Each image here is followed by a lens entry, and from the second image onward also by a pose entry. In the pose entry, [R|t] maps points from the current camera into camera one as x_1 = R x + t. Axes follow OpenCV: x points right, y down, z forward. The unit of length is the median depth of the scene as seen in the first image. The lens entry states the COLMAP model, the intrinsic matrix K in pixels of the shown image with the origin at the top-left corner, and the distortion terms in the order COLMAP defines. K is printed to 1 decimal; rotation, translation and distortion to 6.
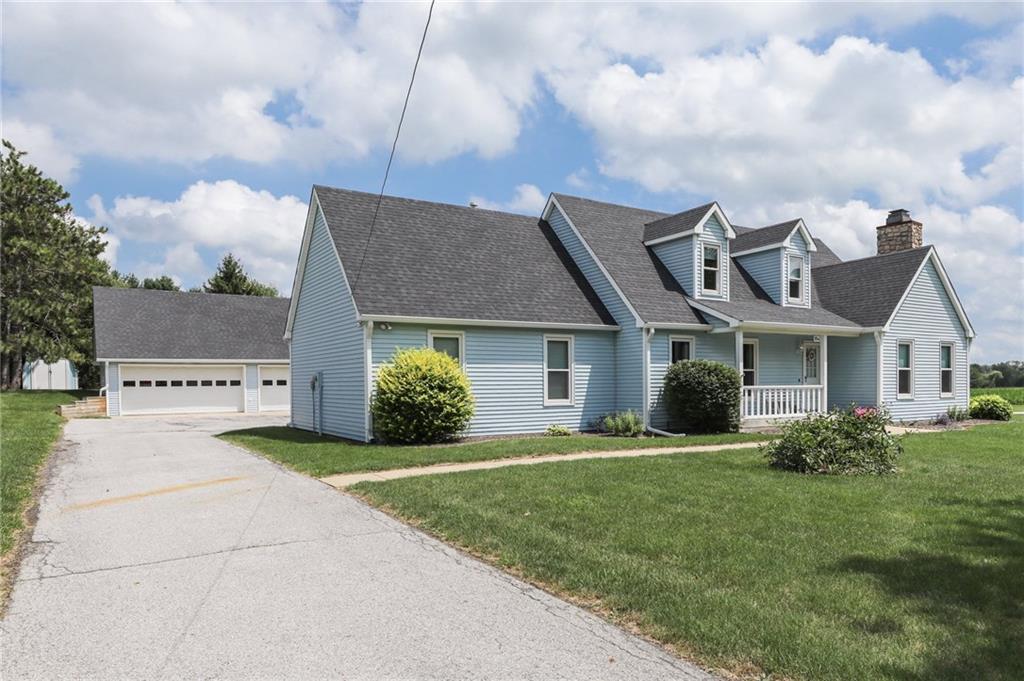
lens RADIAL K [[652.3, 0, 508.2], [0, 652.3, 389.6], [0, 0, 1]] dist [0.000186, 0.001426]
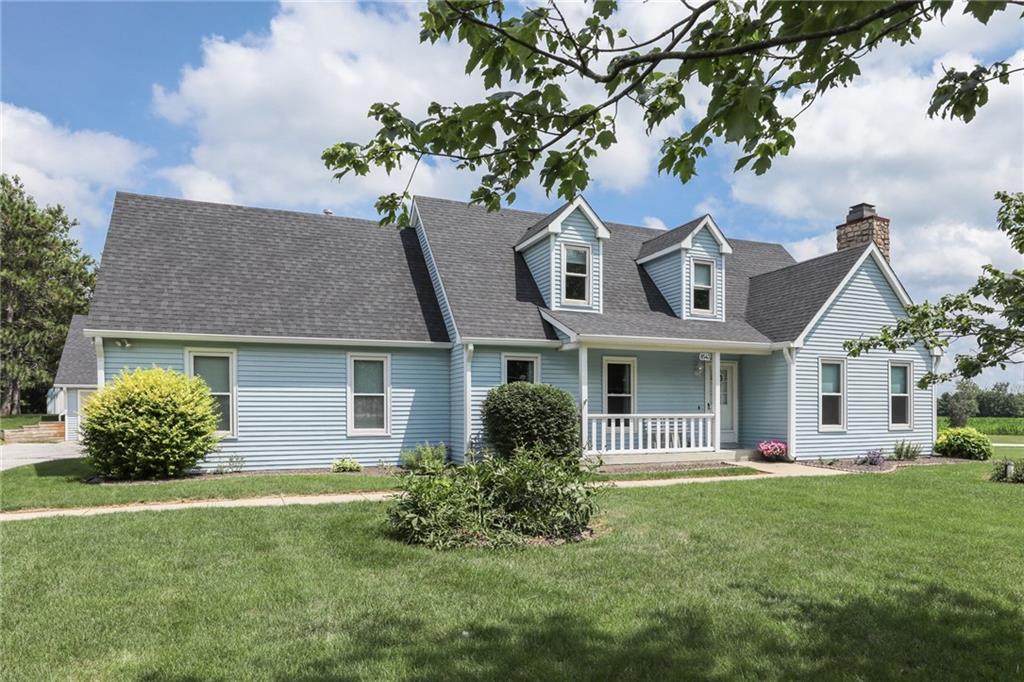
lens RADIAL K [[622.3, 0, 518.3], [0, 622.3, 410.9], [0, 0, 1]] dist [-0.003807, -0.000236]
pose [[0.990308, 0.004927, -0.138800, 0.346212], [-0.006238, 0.999940, -0.009014, -0.001931], [0.138747, 0.009793, 0.990279, 0.194805]]
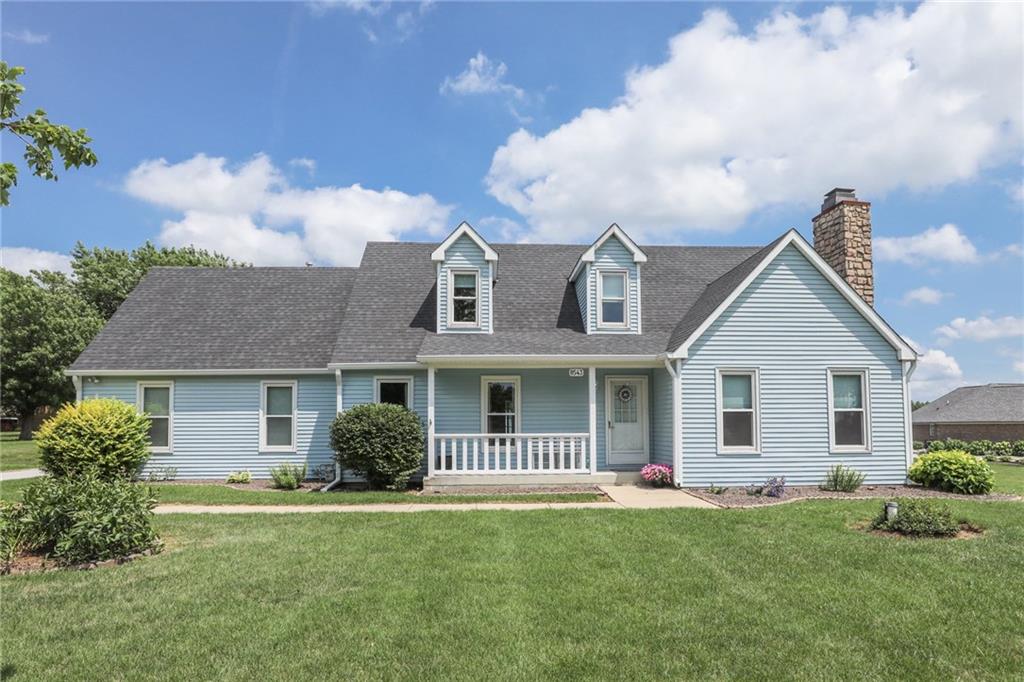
lens RADIAL K [[526.5, 0, 511.0], [0, 526.5, 403.7], [0, 0, 1]] dist [-0.016809, 0.000167]
pose [[0.882244, -0.017229, -0.470477, 0.687212], [-0.005613, 0.998874, -0.047106, -0.011959], [0.470758, 0.044200, 0.881154, 0.414783]]
